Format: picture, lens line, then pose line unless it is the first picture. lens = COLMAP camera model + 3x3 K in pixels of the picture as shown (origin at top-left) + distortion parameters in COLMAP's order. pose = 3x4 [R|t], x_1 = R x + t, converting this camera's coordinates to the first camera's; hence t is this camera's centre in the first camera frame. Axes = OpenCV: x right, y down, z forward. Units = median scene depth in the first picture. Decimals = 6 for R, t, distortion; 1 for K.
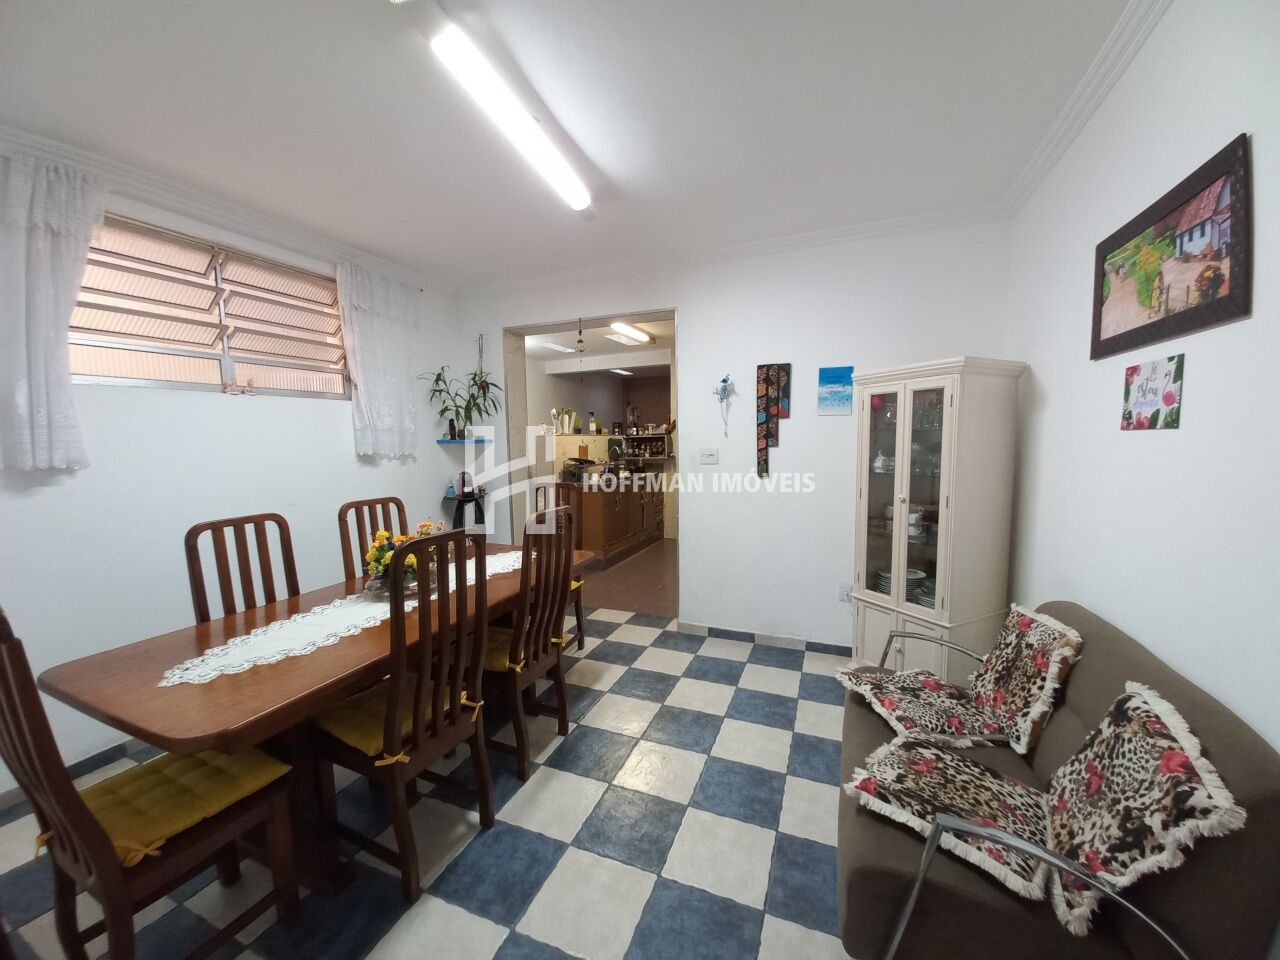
lens RADIAL K [[499.2, 0, 633.0], [0, 499.2, 485.3], [0, 0, 1]] dist [0.010982, -0.017419]
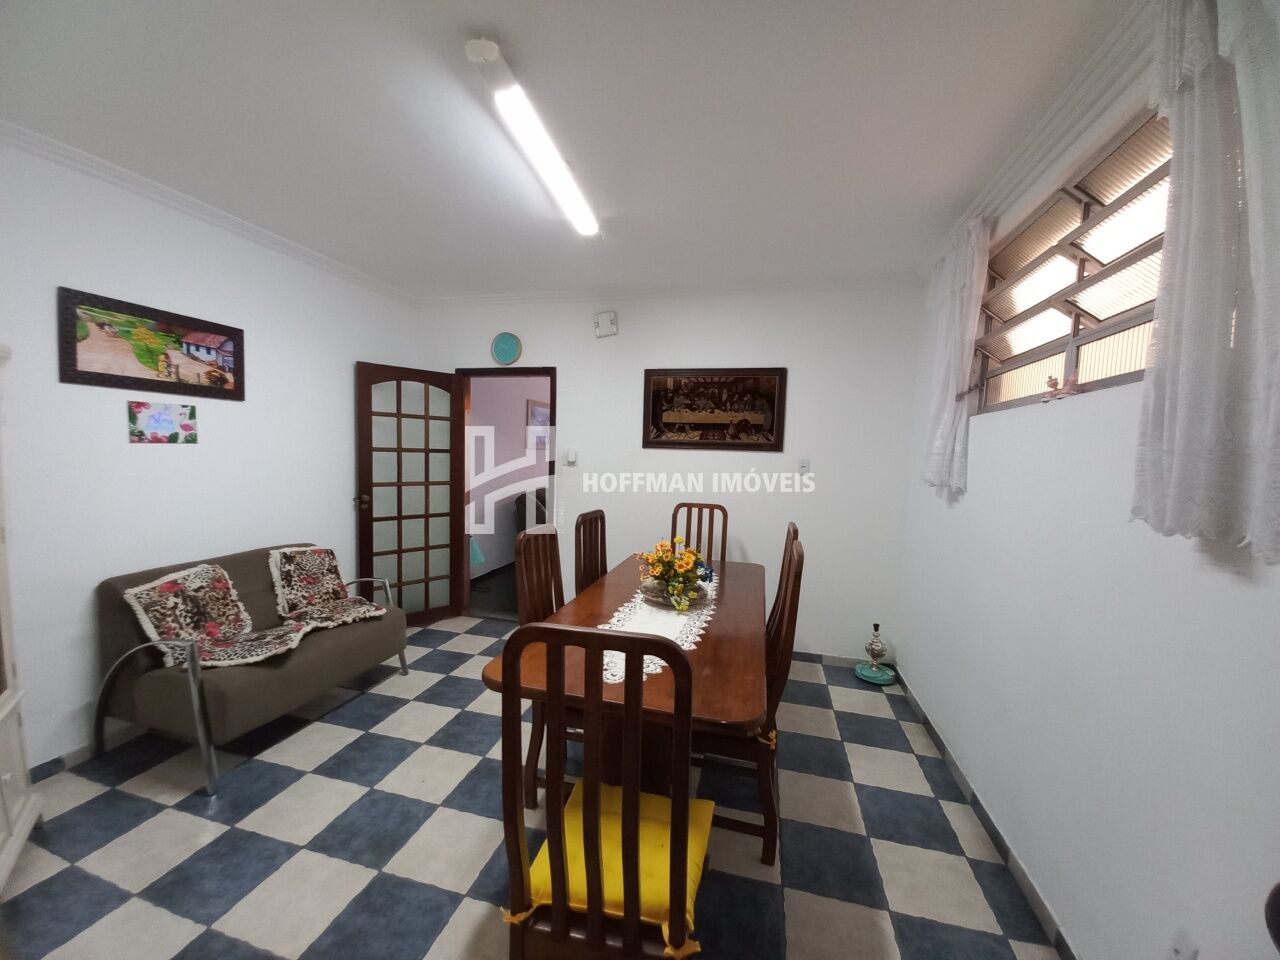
lens RADIAL K [[499.2, 0, 633.0], [0, 499.2, 485.3], [0, 0, 1]] dist [0.010982, -0.017419]
pose [[-0.989531, -0.008039, -0.144096, -0.286899], [-0.033016, 0.984579, 0.171797, -0.296322], [0.140493, 0.174756, -0.974537, 2.718787]]
